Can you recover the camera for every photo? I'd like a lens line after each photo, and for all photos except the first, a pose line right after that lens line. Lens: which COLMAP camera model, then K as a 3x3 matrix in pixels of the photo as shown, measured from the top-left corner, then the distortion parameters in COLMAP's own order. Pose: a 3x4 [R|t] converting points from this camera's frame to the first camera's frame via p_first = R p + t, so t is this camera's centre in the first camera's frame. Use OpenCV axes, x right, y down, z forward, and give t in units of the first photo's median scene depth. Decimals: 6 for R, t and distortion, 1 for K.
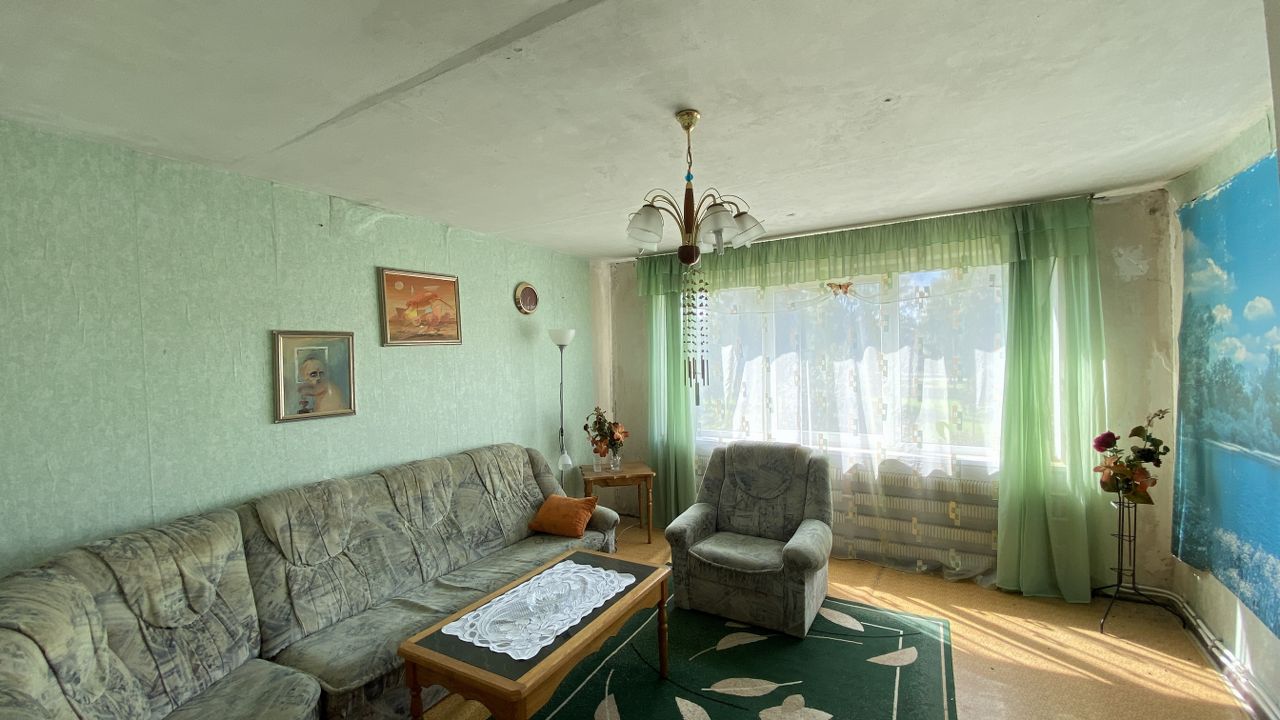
lens RADIAL K [[518.0, 0, 633.7], [0, 518.0, 361.7], [0, 0, 1]] dist [0.031312, -0.025960]
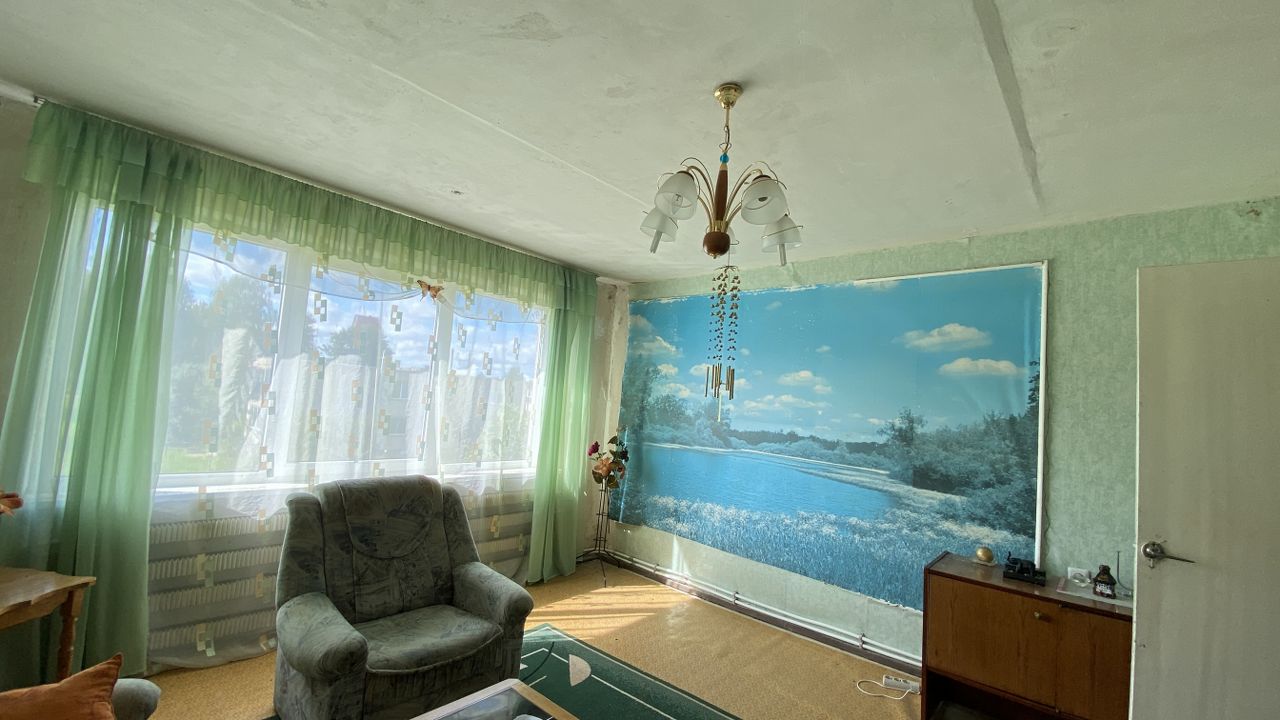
lens RADIAL K [[512.4, 0, 636.8], [0, 512.4, 354.4], [0, 0, 1]] dist [0.033146, -0.024388]
pose [[0.178664, 0.127588, 0.975603, -0.512748], [-0.068749, 0.990752, -0.116979, 0.059548], [-0.981505, -0.046172, 0.185783, 0.689212]]
